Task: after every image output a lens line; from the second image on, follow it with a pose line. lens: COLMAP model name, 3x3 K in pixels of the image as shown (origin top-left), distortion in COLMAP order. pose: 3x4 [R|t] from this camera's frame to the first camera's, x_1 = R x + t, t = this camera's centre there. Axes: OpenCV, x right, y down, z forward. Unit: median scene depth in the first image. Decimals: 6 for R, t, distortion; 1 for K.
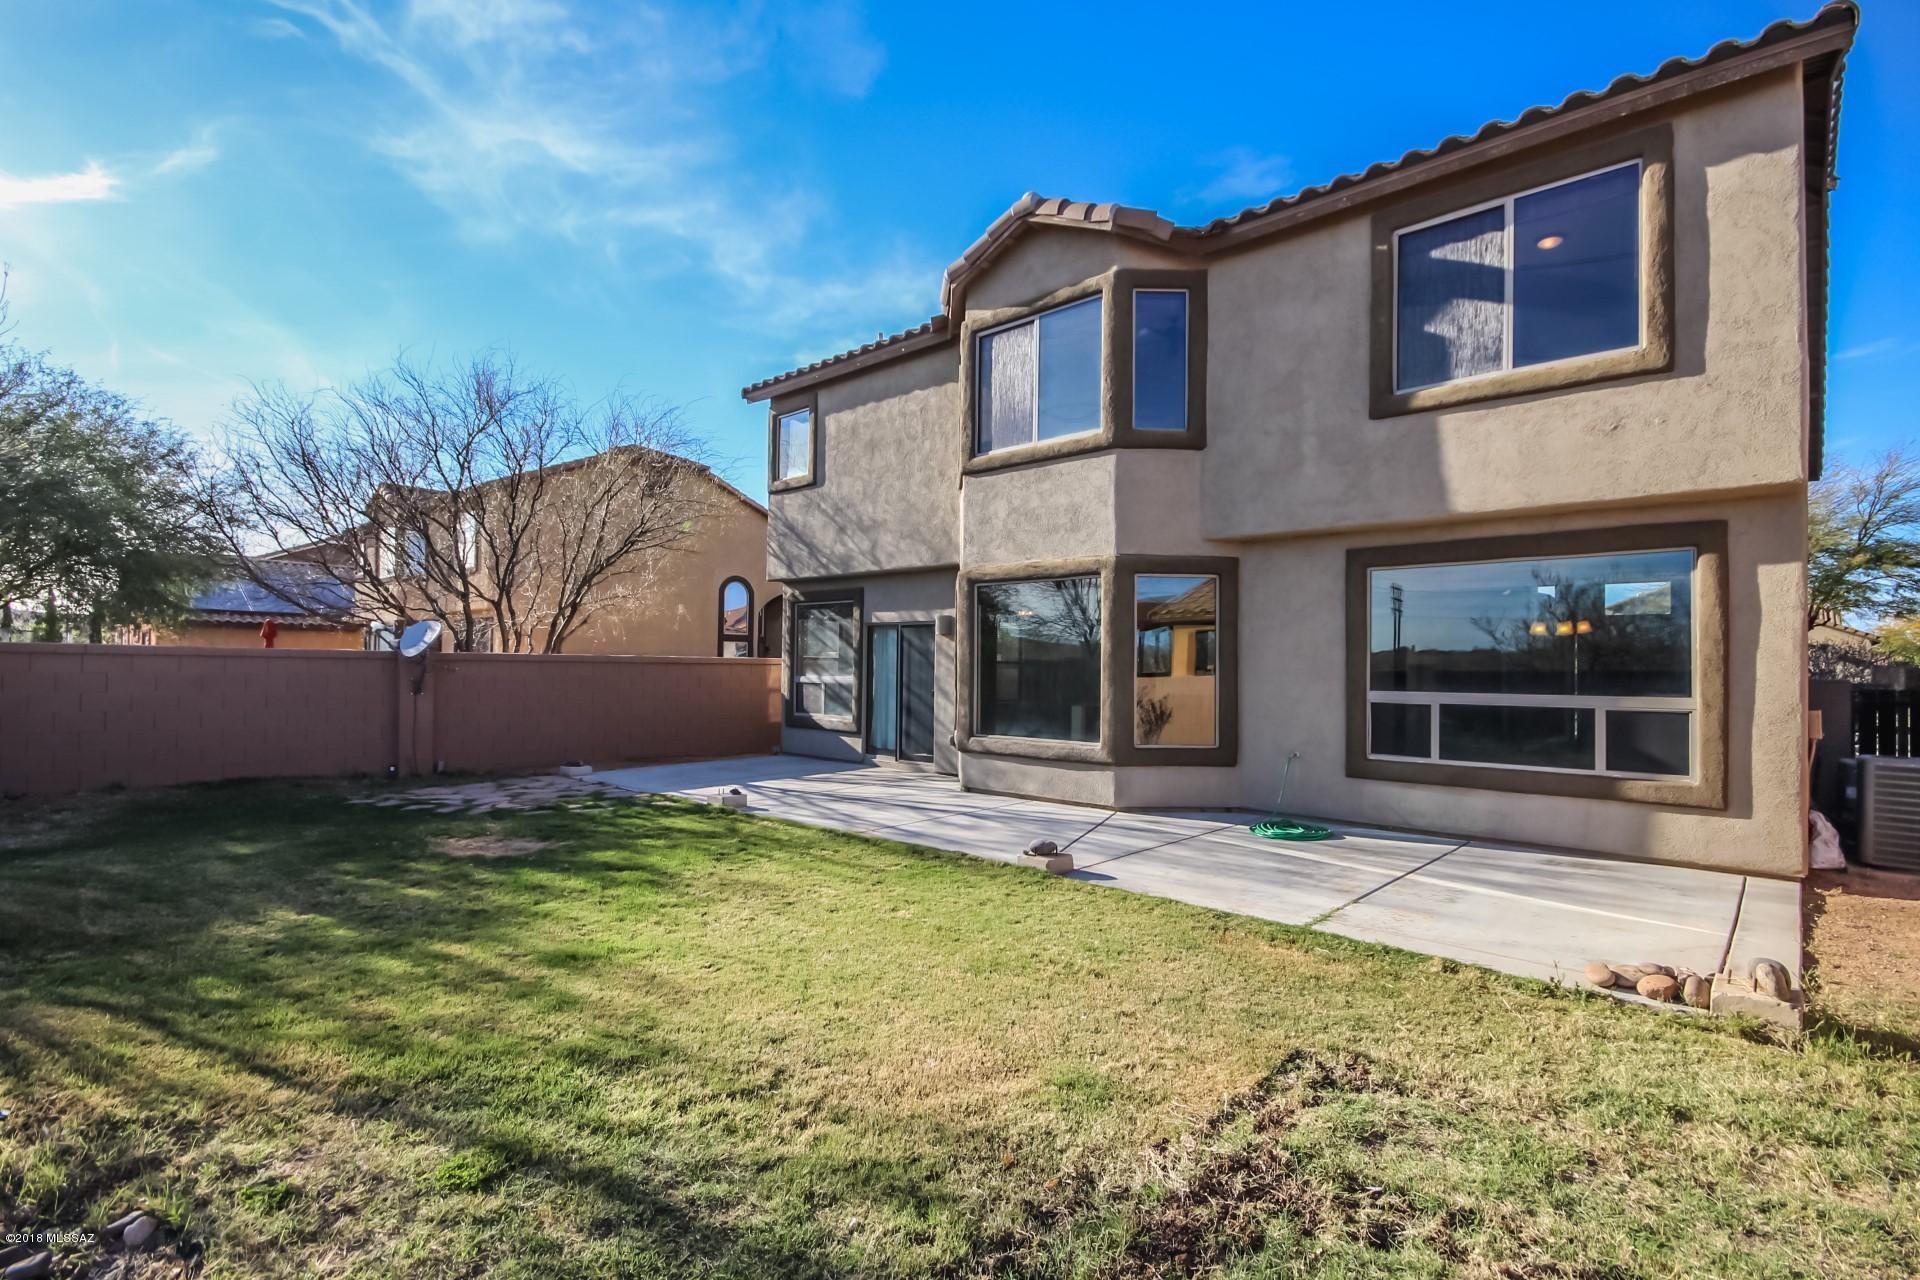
lens RADIAL K [[893.4, 0, 948.9], [0, 893.4, 649.5], [0, 0, 1]] dist [-0.000328, -0.000004]
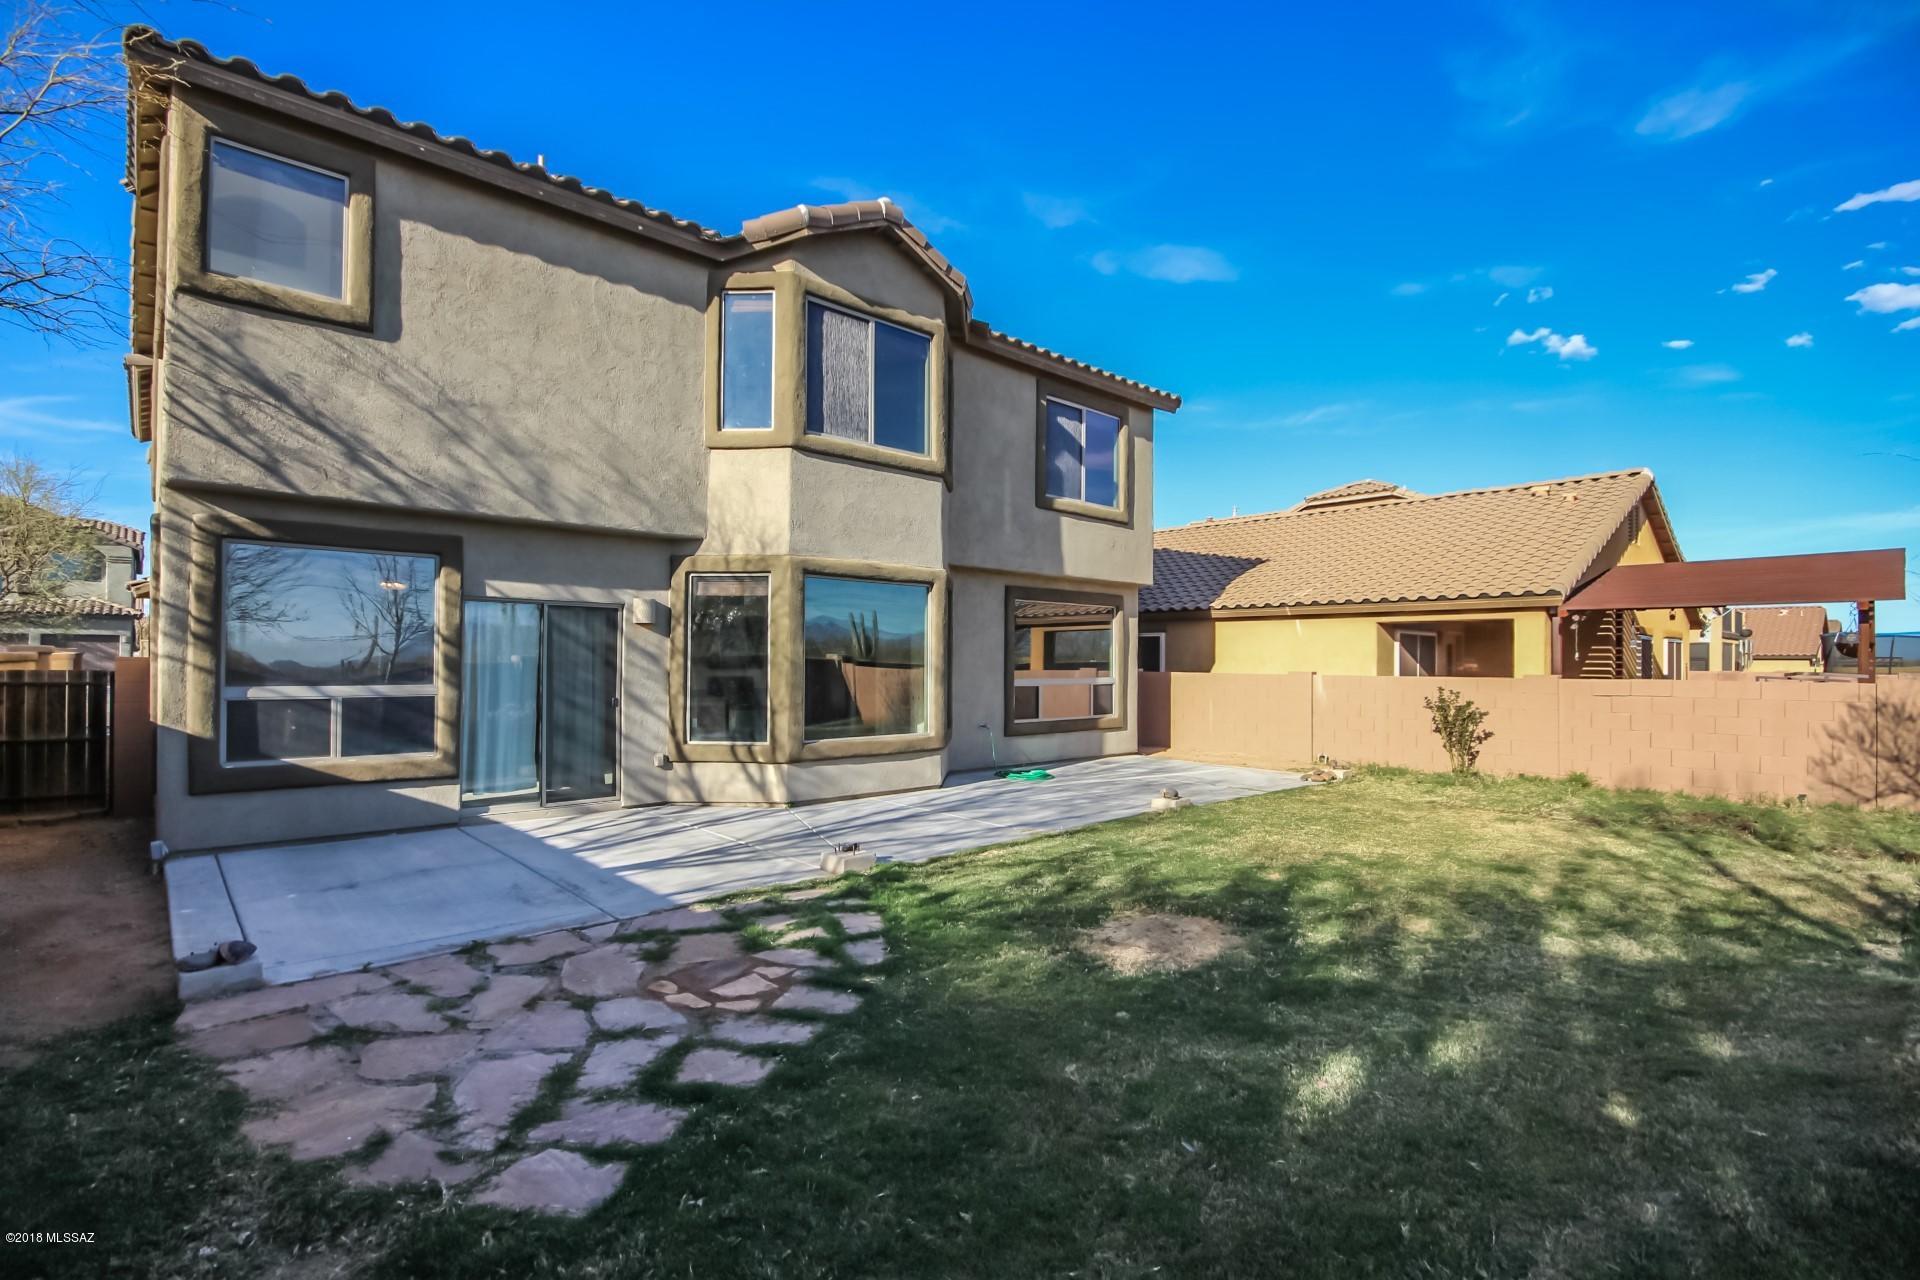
lens RADIAL K [[893.4, 0, 948.7], [0, 893.4, 647.8], [0, 0, 1]] dist [-0.000328, -0.000004]
pose [[0.080026, 0.011042, 0.996732, -0.855821], [-0.017224, 0.999805, -0.009693, 0.007363], [-0.996644, -0.016392, 0.080201, 0.787166]]
